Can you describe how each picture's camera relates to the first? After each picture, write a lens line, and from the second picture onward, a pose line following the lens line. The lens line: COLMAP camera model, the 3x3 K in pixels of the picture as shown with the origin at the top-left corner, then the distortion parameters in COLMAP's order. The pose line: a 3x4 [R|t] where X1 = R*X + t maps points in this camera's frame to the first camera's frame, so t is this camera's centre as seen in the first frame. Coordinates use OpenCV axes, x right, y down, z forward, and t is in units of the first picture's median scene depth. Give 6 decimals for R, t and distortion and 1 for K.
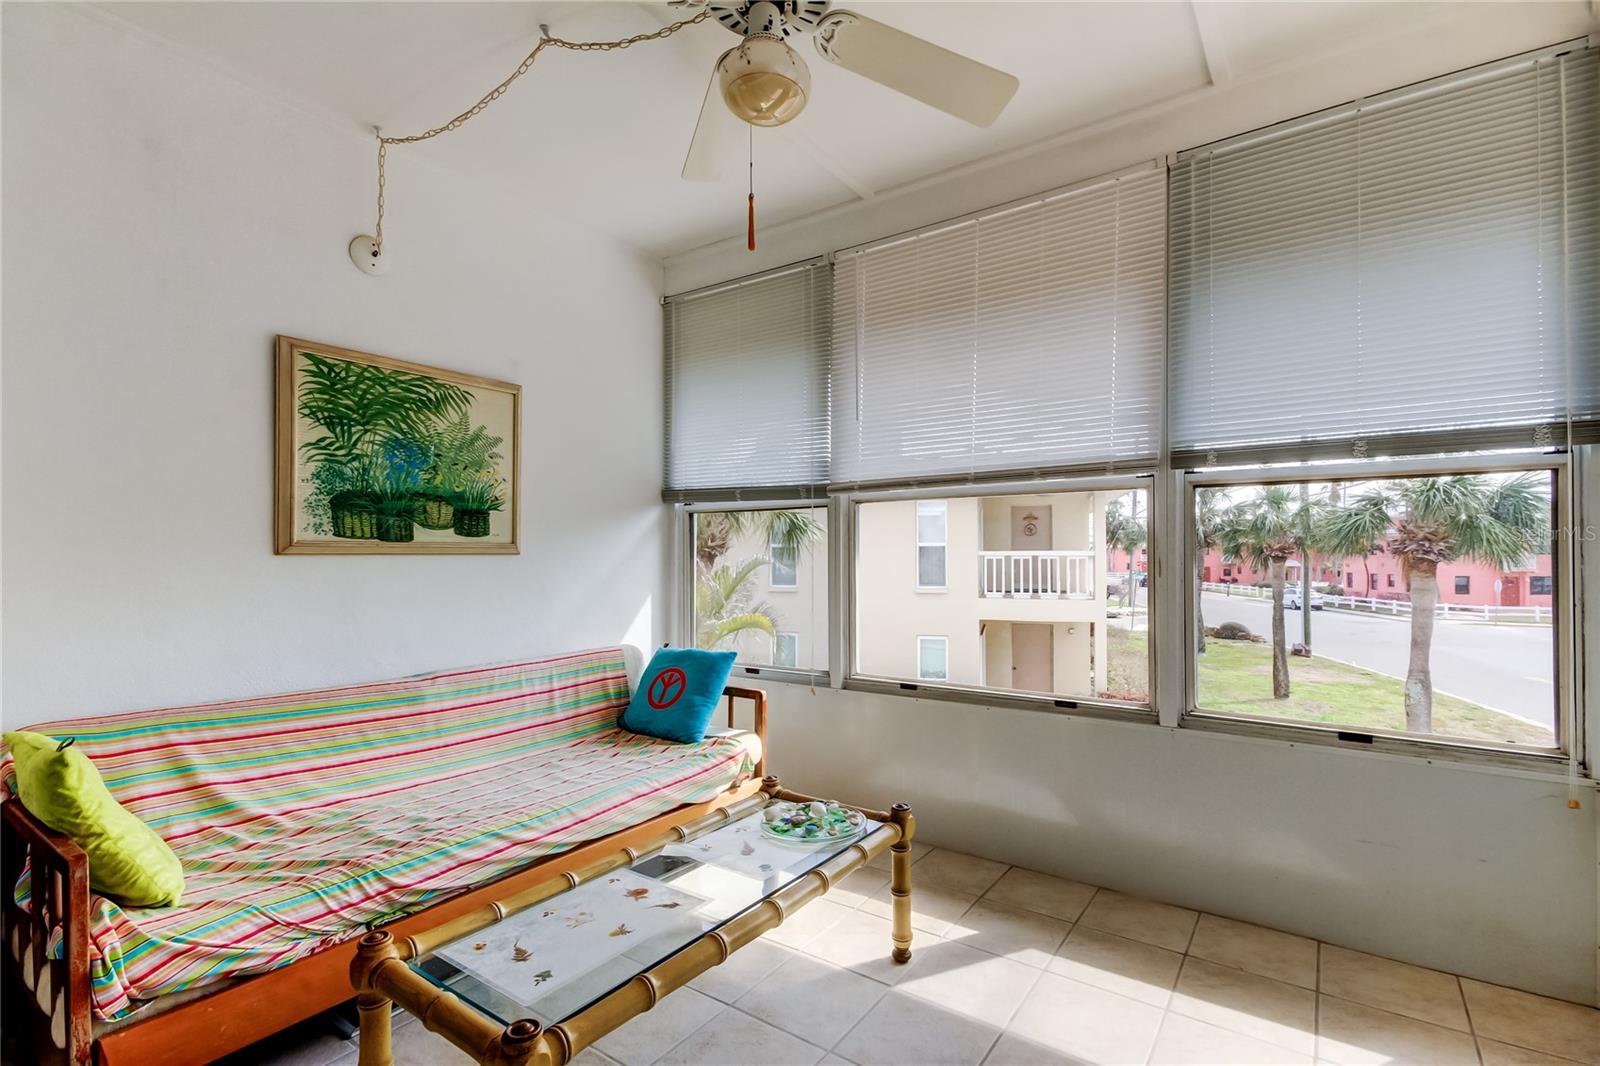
lens RADIAL K [[741.7, 0, 796.1], [0, 741.7, 544.9], [0, 0, 1]] dist [0.022458, -0.007119]
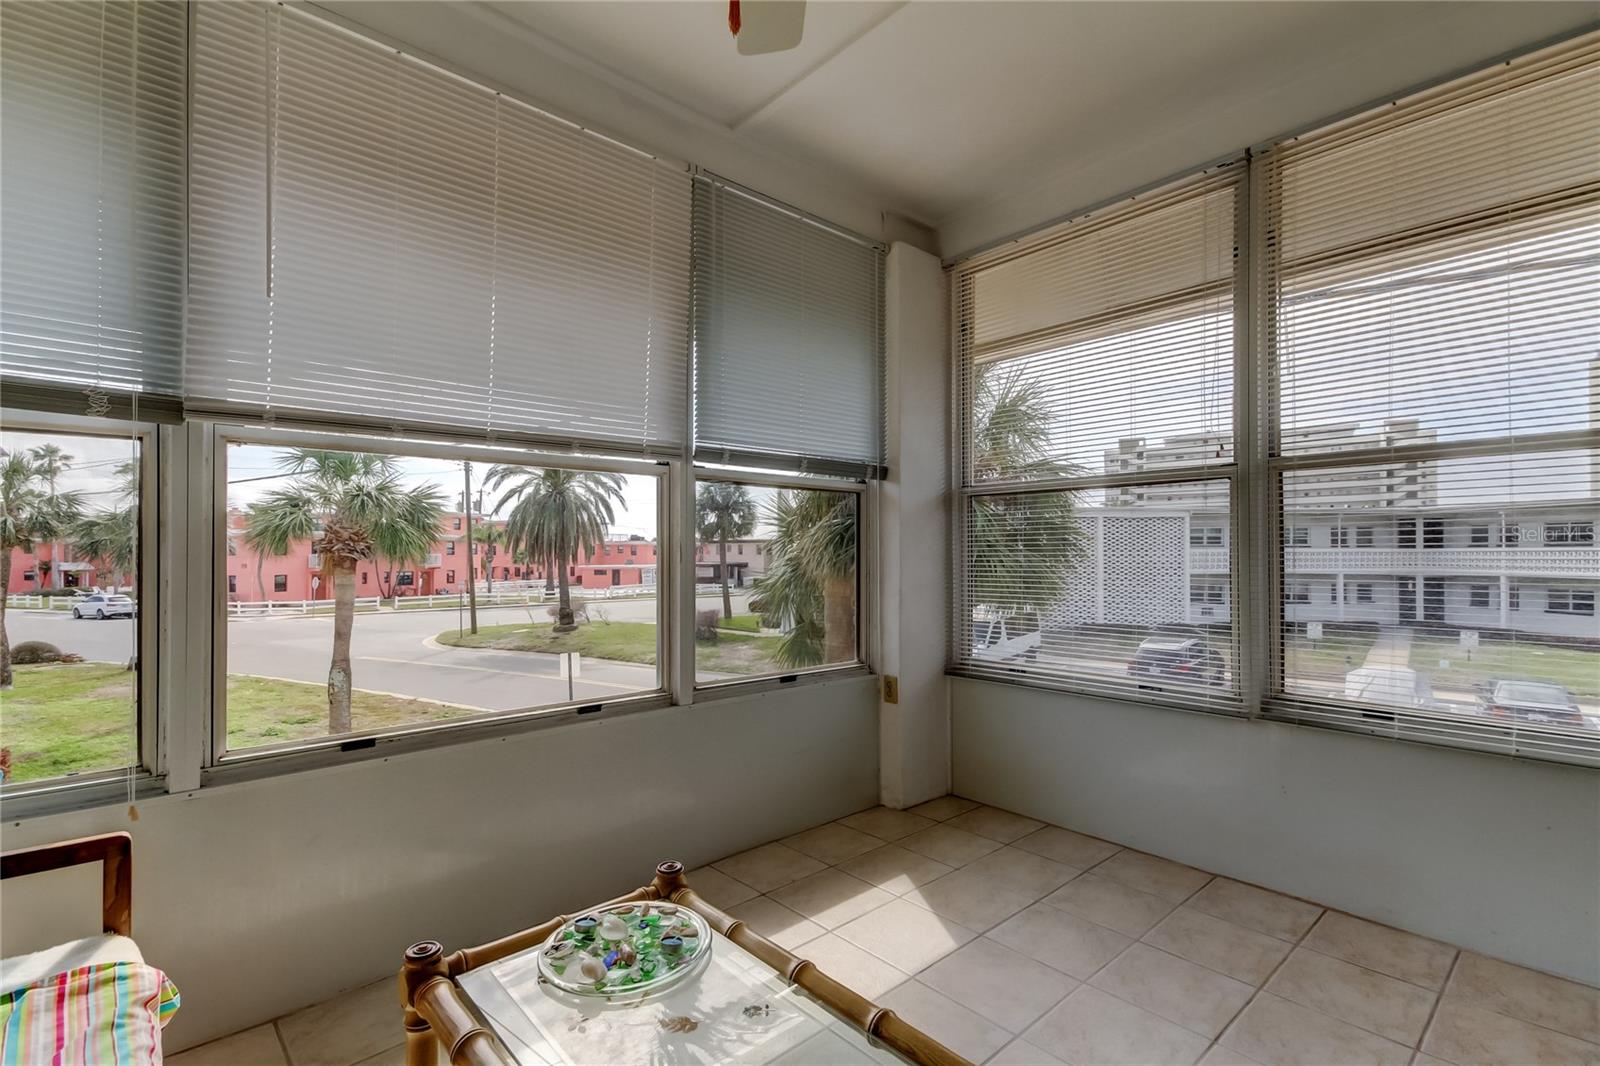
lens RADIAL K [[741.7, 0, 813.8], [0, 741.7, 547.1], [0, 0, 1]] dist [0.022458, -0.007119]
pose [[0.197675, 0.010789, 0.980208, -0.097368], [-0.011756, 0.999894, -0.008635, 0.005500], [-0.980197, -0.009816, 0.197781, 0.121041]]
